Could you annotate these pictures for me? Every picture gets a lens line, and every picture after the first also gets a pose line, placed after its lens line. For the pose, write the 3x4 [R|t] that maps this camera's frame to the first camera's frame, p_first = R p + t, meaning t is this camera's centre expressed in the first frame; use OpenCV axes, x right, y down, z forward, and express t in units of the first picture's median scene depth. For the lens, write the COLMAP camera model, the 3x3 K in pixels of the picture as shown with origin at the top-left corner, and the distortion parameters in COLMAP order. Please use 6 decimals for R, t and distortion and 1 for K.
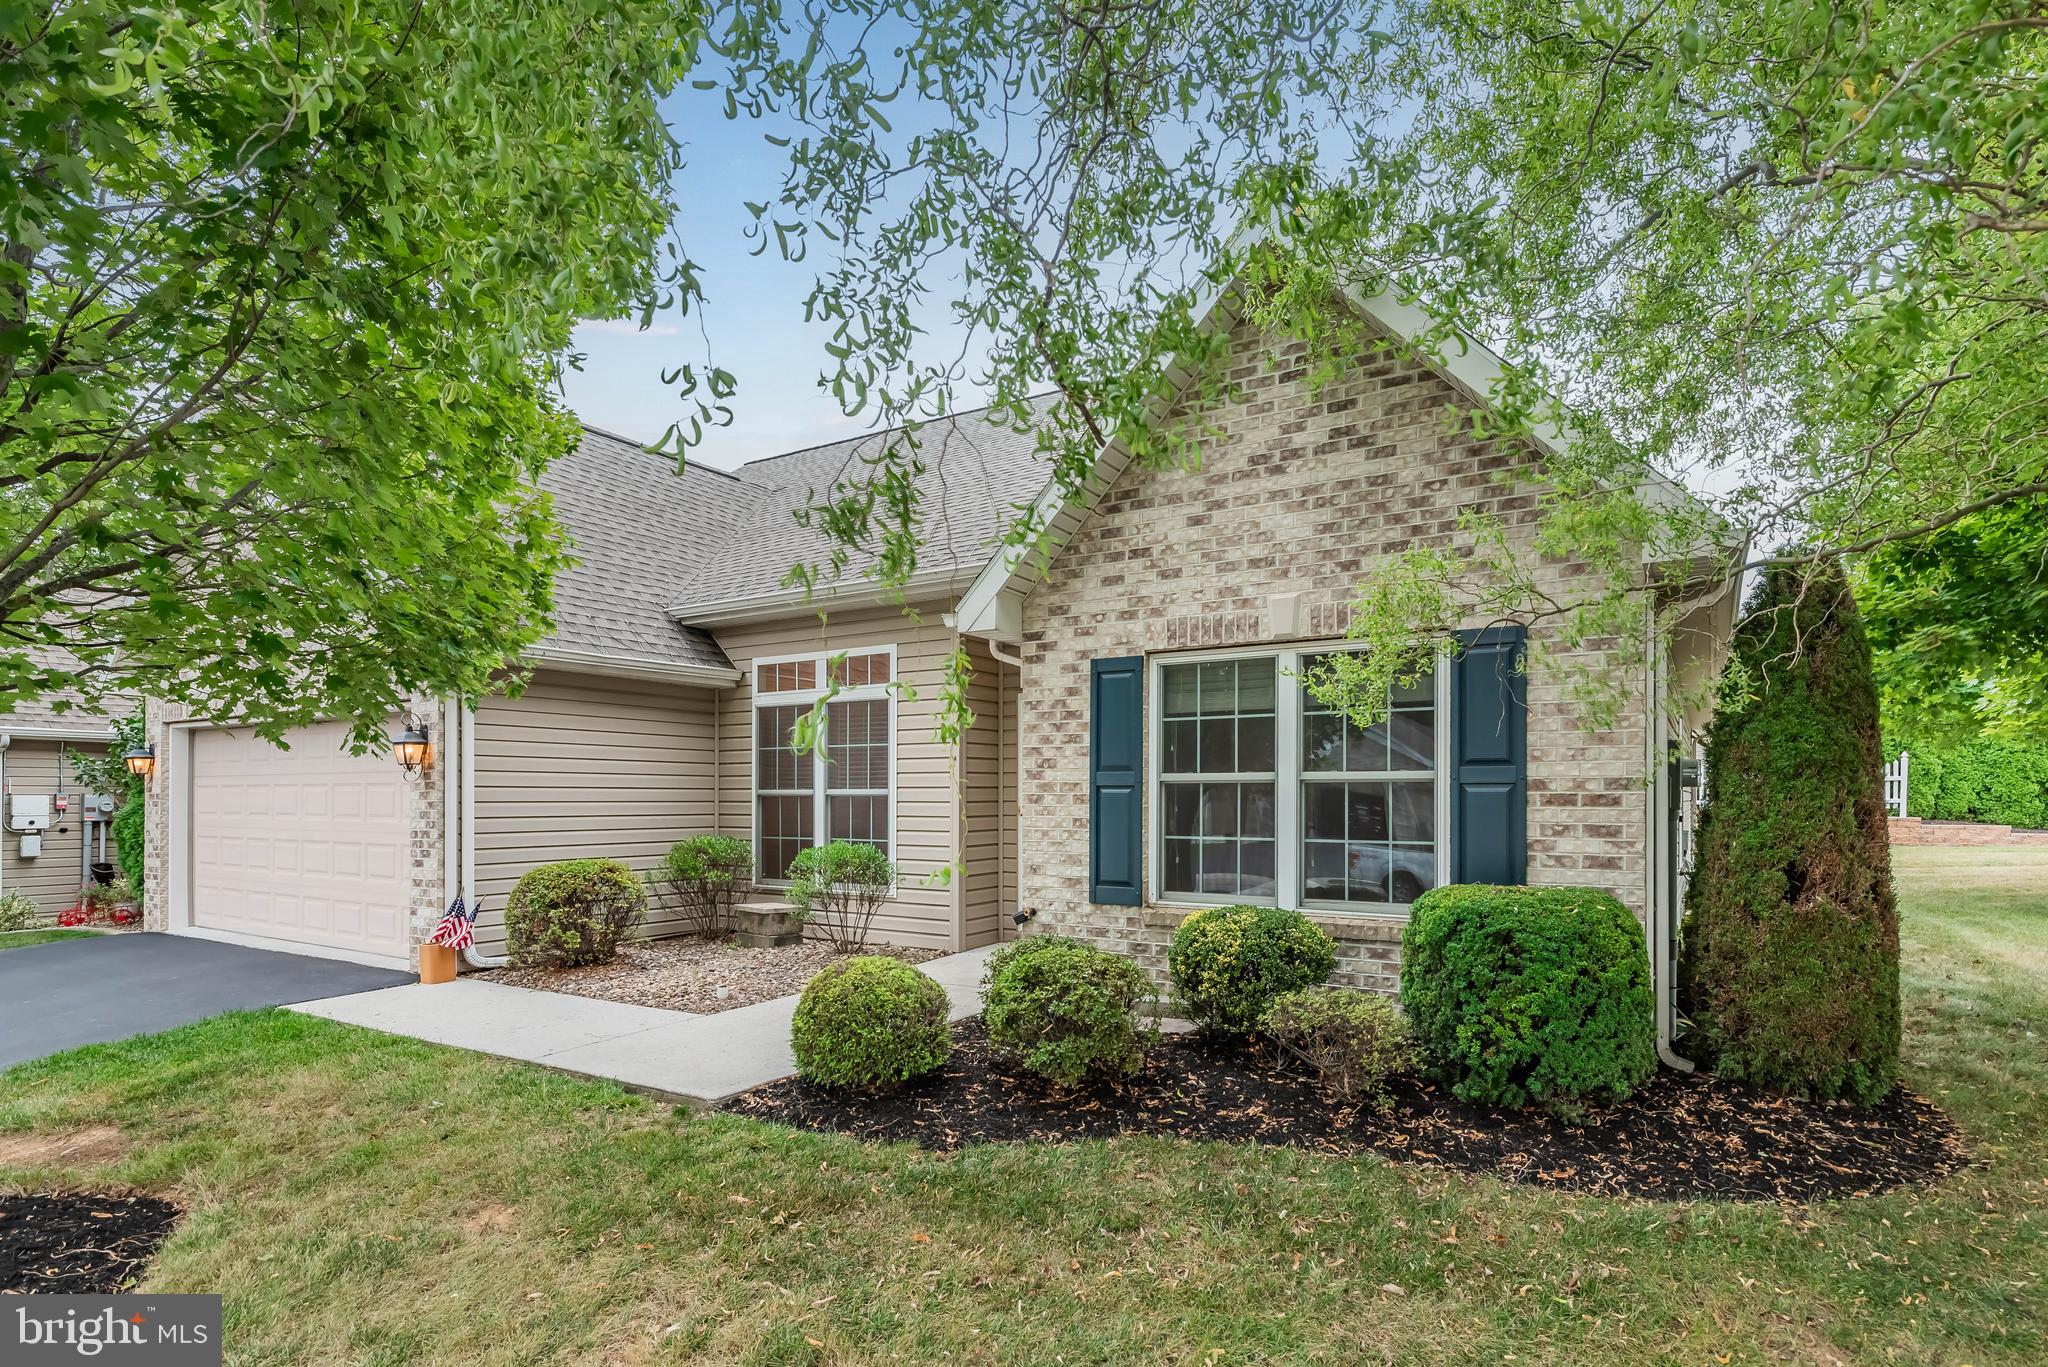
lens RADIAL K [[1045.6, 0, 1075.2], [0, 1045.6, 774.4], [0, 0, 1]] dist [-0.000116, 0.000063]
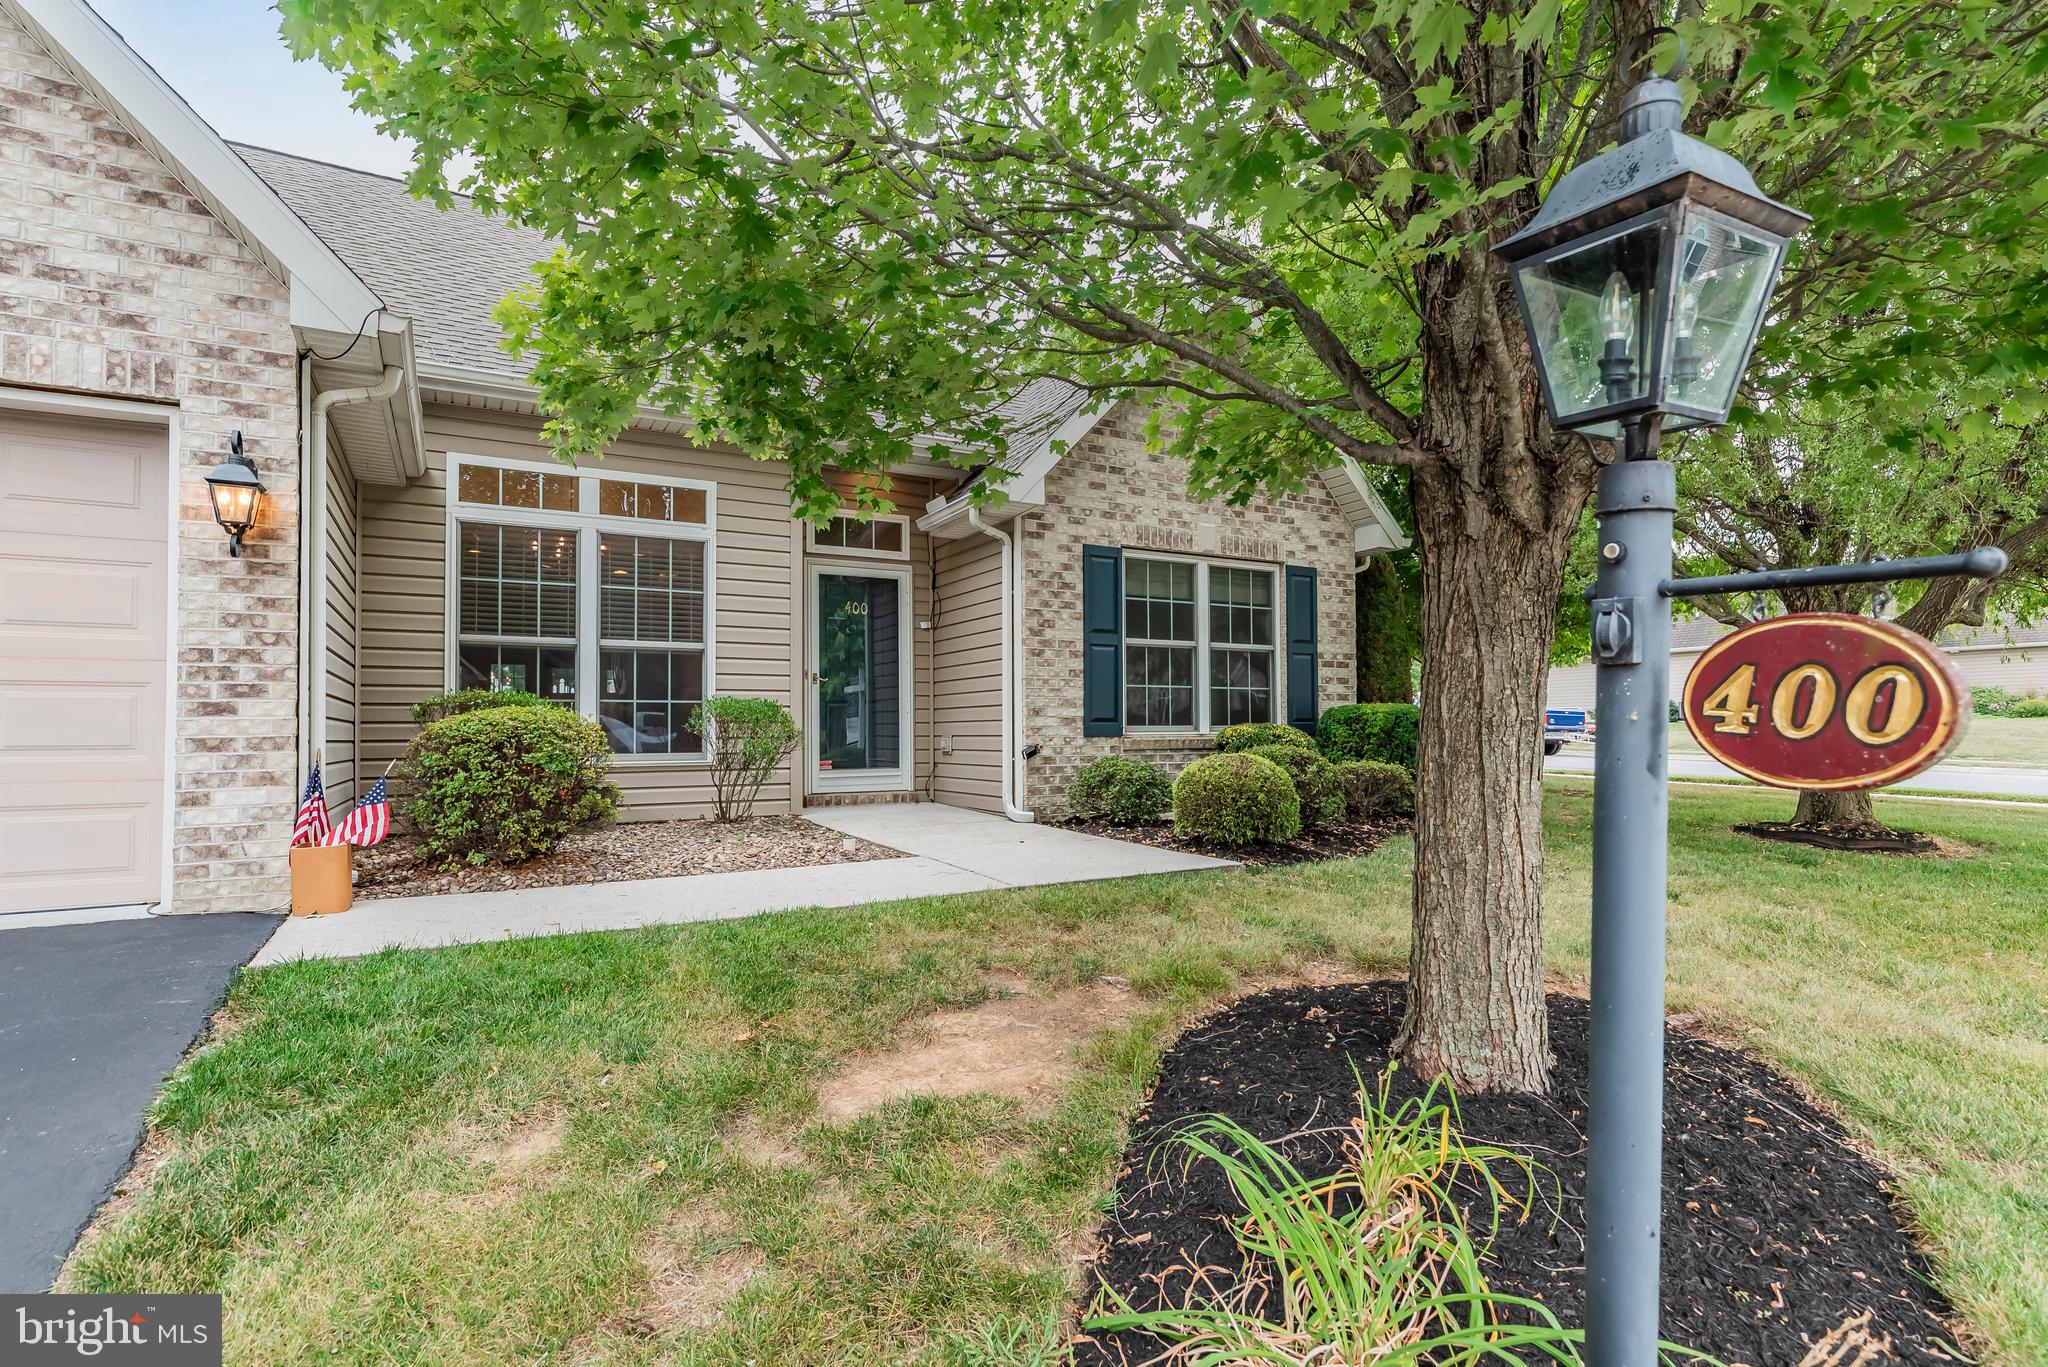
lens RADIAL K [[1008.5, 0, 1036.4], [0, 1008.5, 694.3], [0, 0, 1]] dist [-0.000436, -0.000018]
pose [[0.486781, 0.030123, 0.873004, -1.067050], [-0.012668, 0.999544, -0.027426, 0.105300], [-0.873432, 0.002291, 0.486941, 0.456187]]
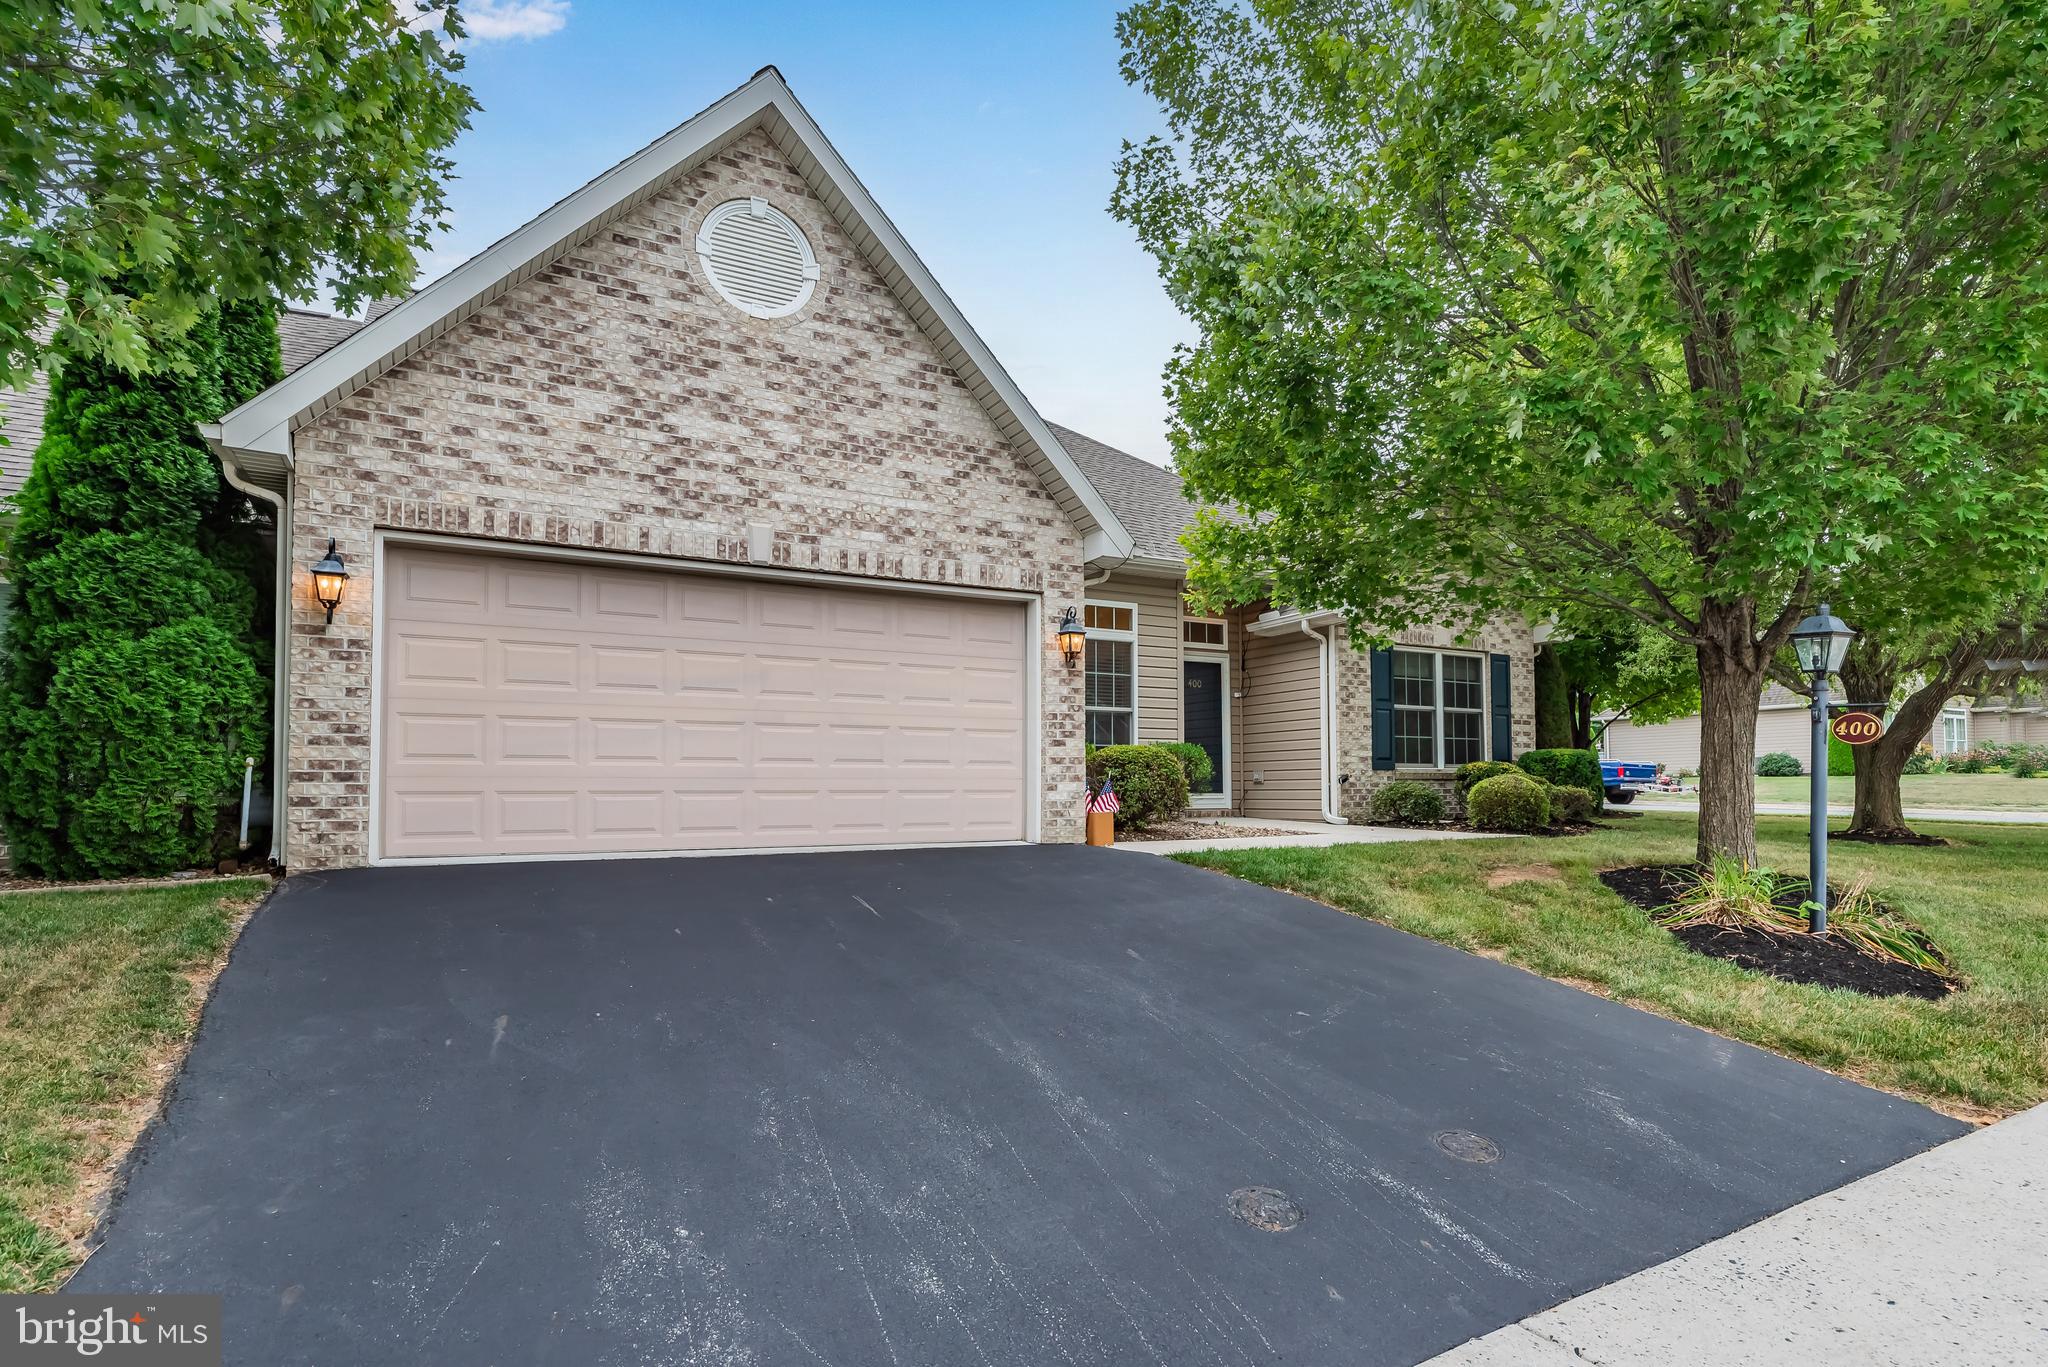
lens RADIAL K [[1040.7, 0, 1022.5], [0, 1040.7, 743.4], [0, 0, 1]] dist [-0.002085, 0.000357]
pose [[0.509173, 0.039430, 0.859760, -1.930849], [-0.015652, 0.999209, -0.036556, 0.153225], [-0.860522, 0.005157, 0.509388, 0.579280]]
